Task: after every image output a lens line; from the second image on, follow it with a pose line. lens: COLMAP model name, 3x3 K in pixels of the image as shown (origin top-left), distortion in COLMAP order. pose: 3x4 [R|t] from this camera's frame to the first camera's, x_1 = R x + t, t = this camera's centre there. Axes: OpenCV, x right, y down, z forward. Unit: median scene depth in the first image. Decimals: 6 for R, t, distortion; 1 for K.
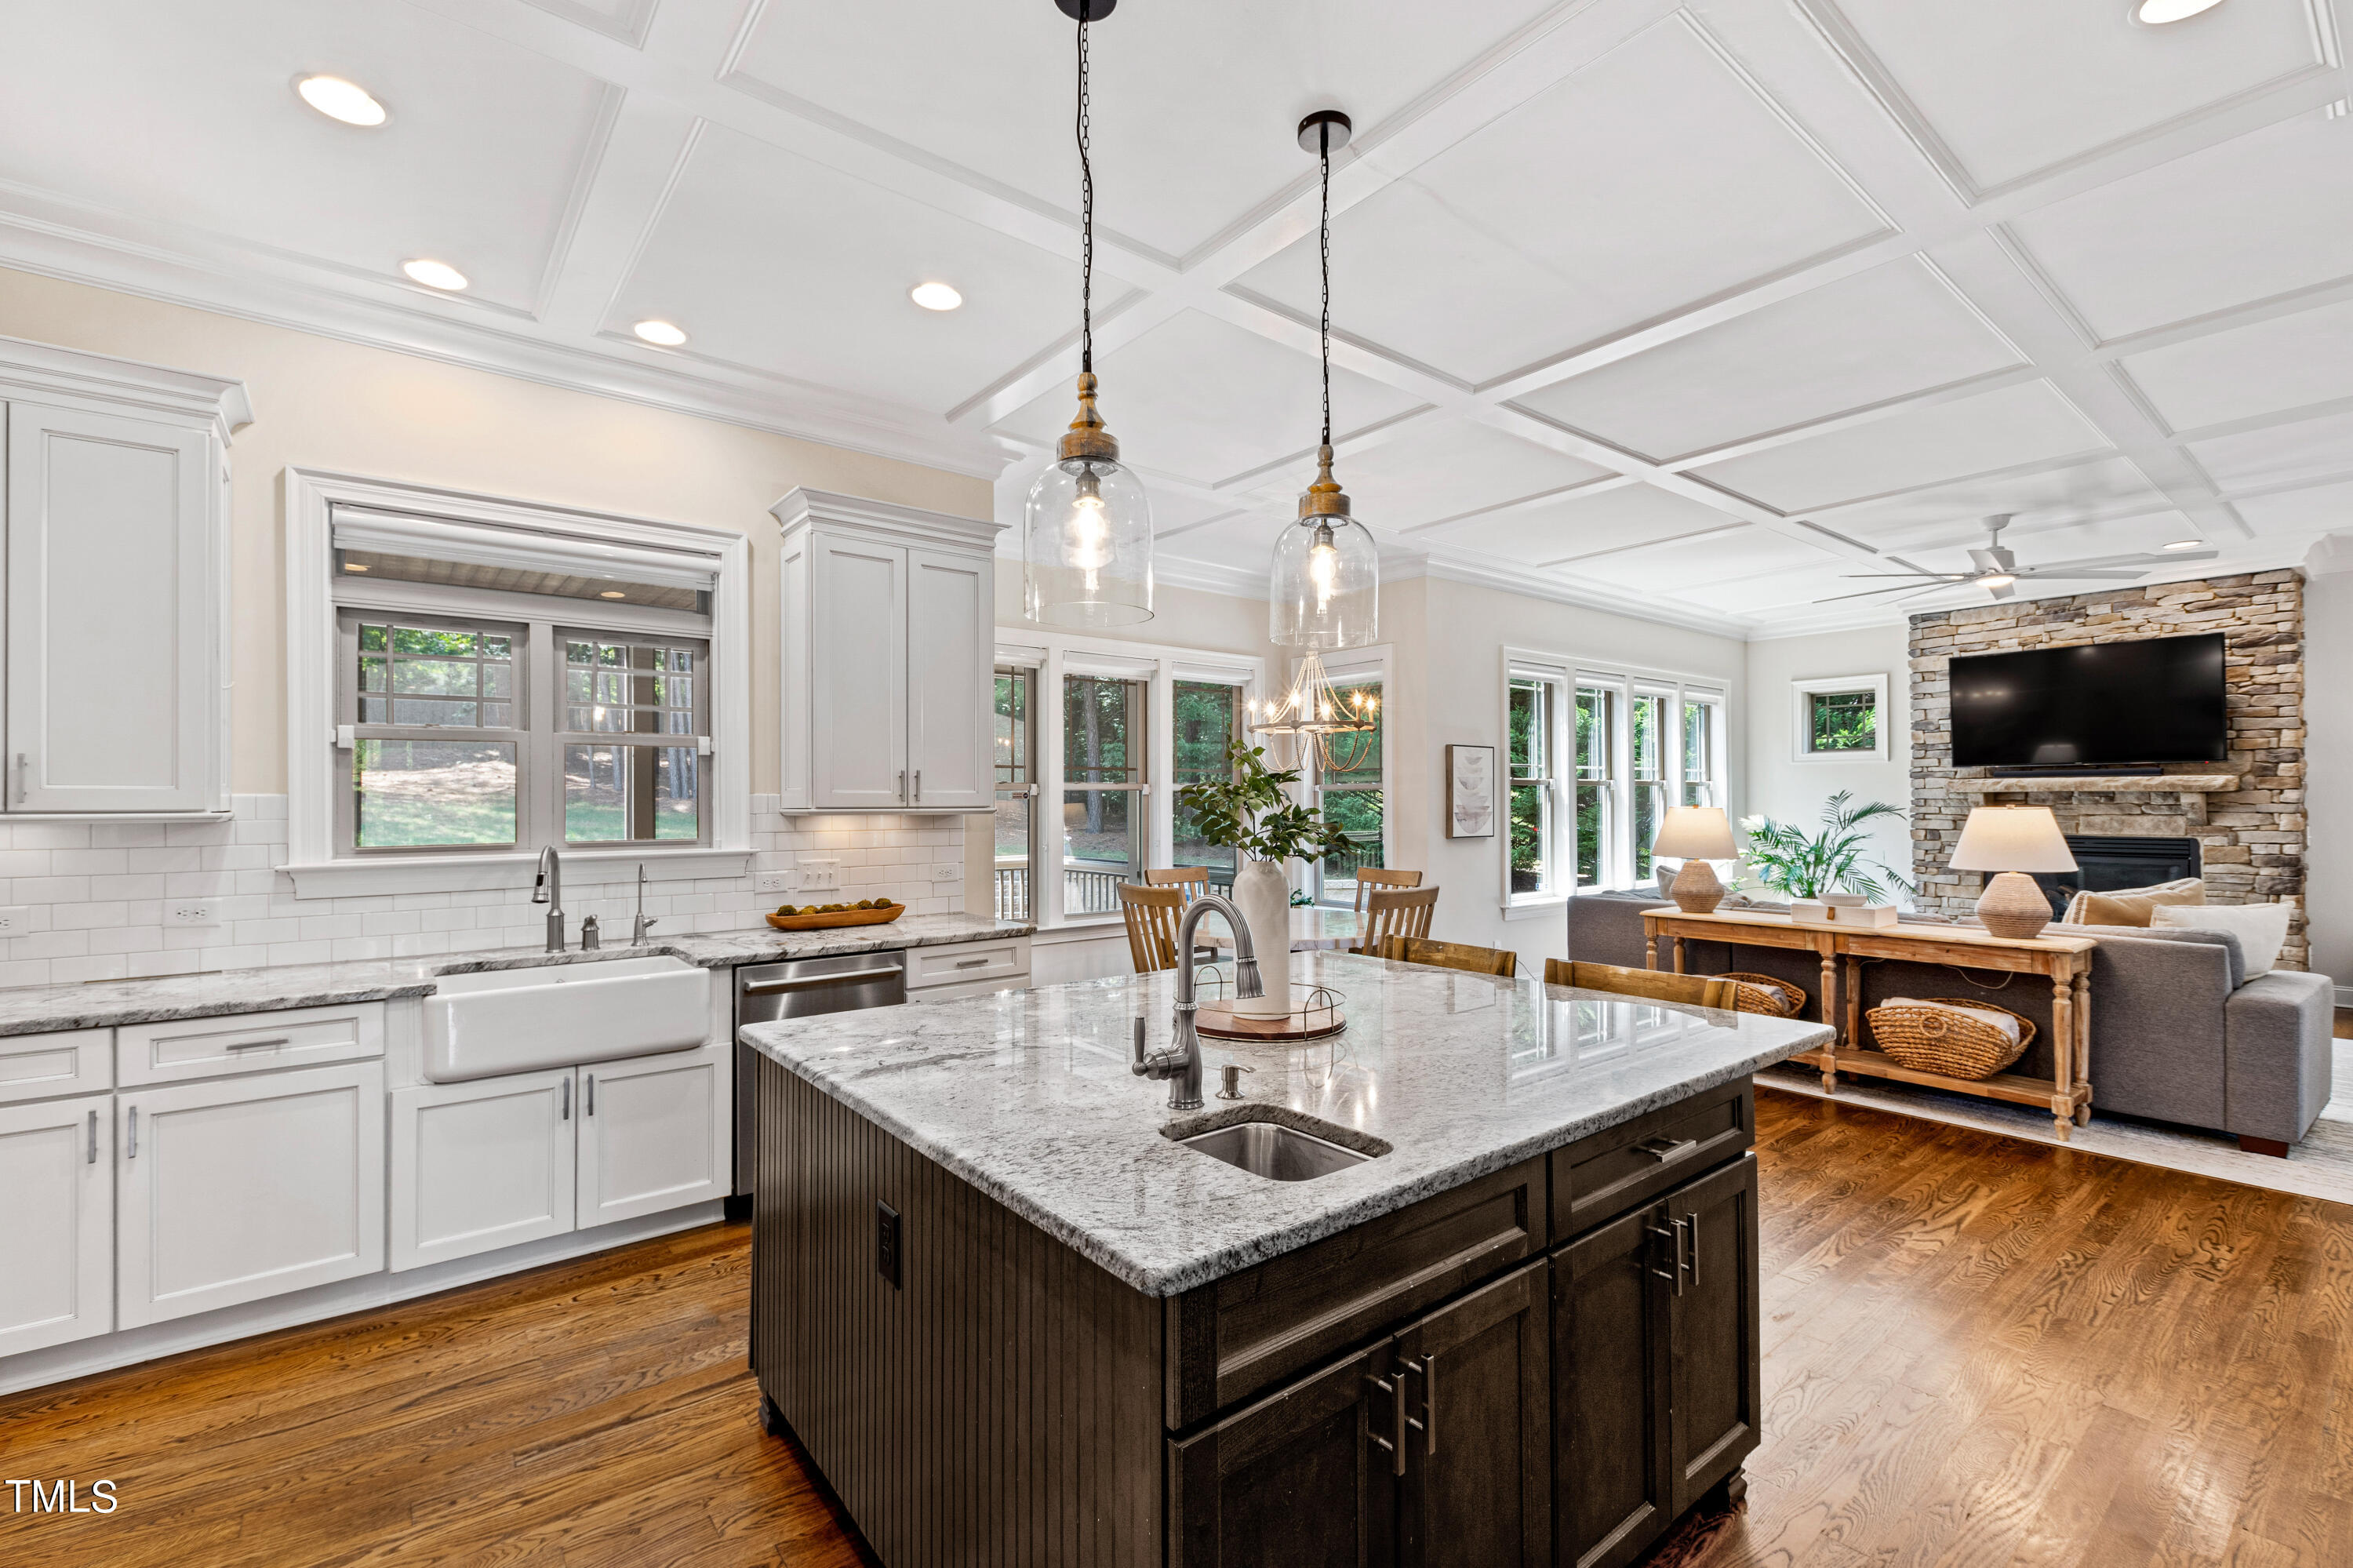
lens RADIAL K [[1015.5, 0, 1175.5], [0, 1015.5, 793.1], [0, 0, 1]] dist [0.006607, 0.000358]
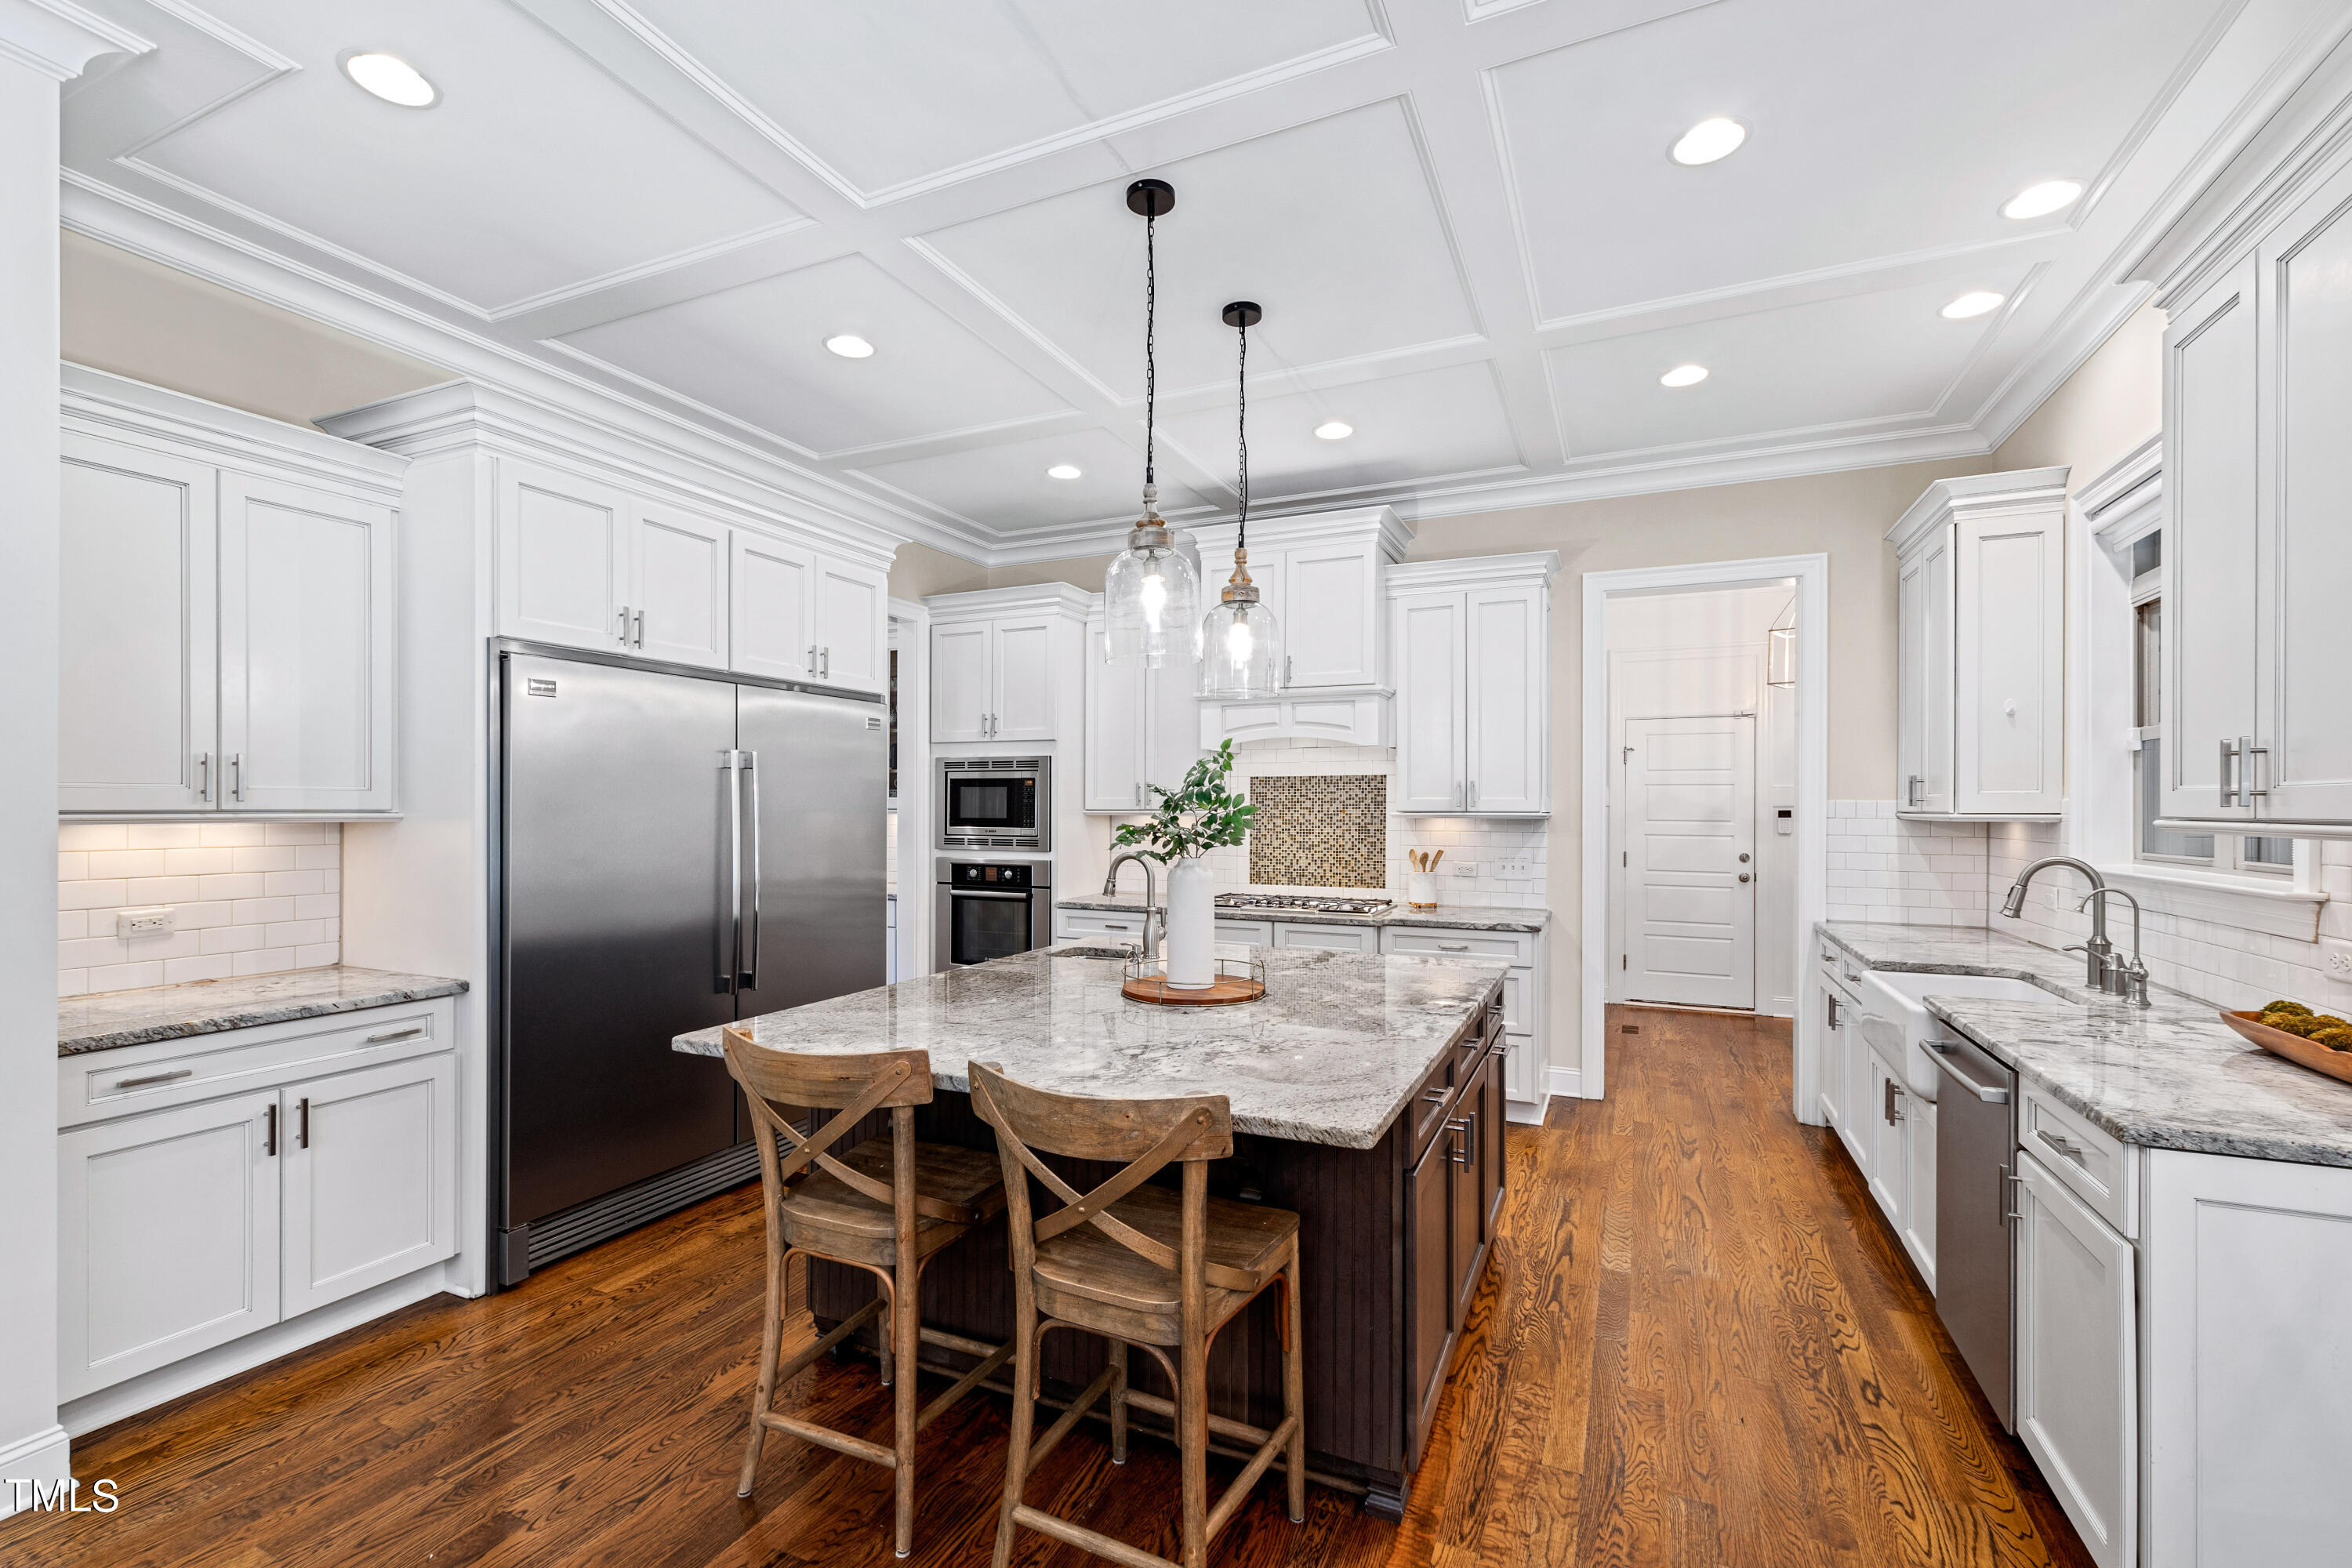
lens RADIAL K [[1025.8, 0, 1174.3], [0, 1025.8, 806.7], [0, 0, 1]] dist [0.009208, -0.002891]
pose [[-0.891773, 0.002329, -0.452478, 0.377601], [0.005512, 0.999968, -0.005718, 0.007998], [0.452450, -0.007593, -0.891757, 1.204720]]
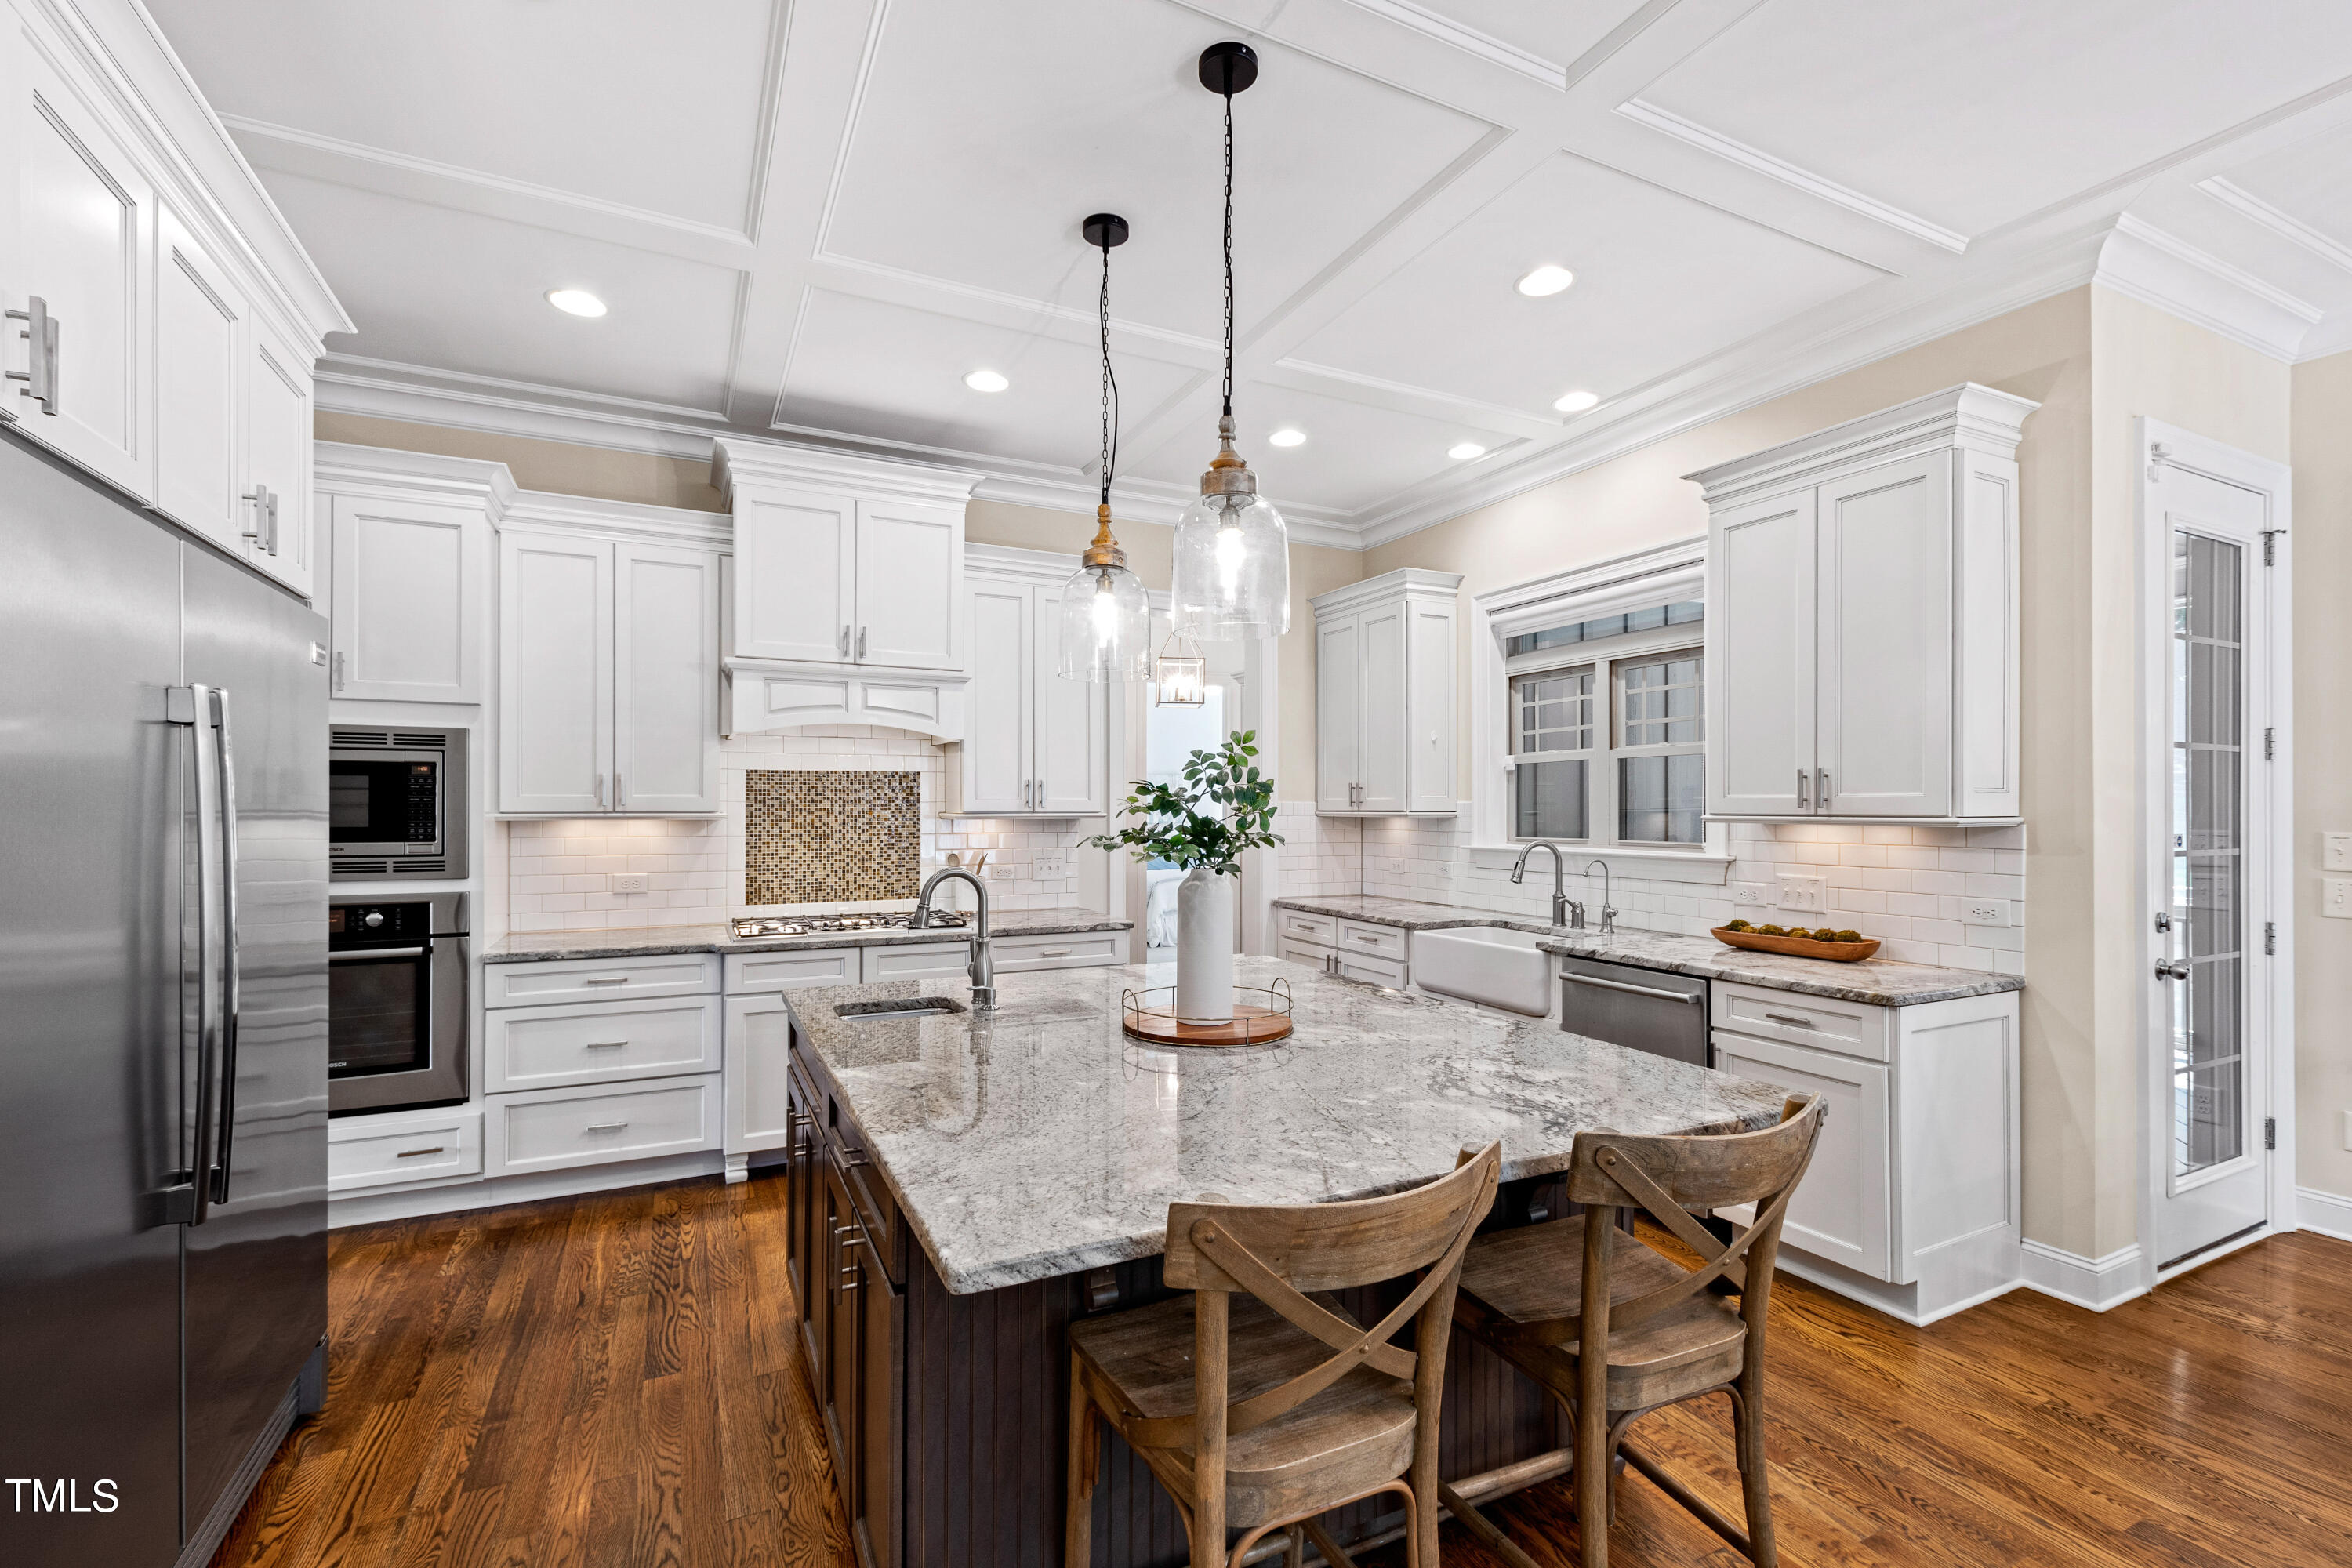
lens RADIAL K [[1025.8, 0, 1174.3], [0, 1025.8, 806.7], [0, 0, 1]] dist [0.009208, -0.002891]
pose [[-0.217374, 0.002869, -0.976084, 0.633073], [0.008418, 0.999964, 0.001065, 0.002453], [0.976052, -0.007985, -0.217390, 0.694234]]
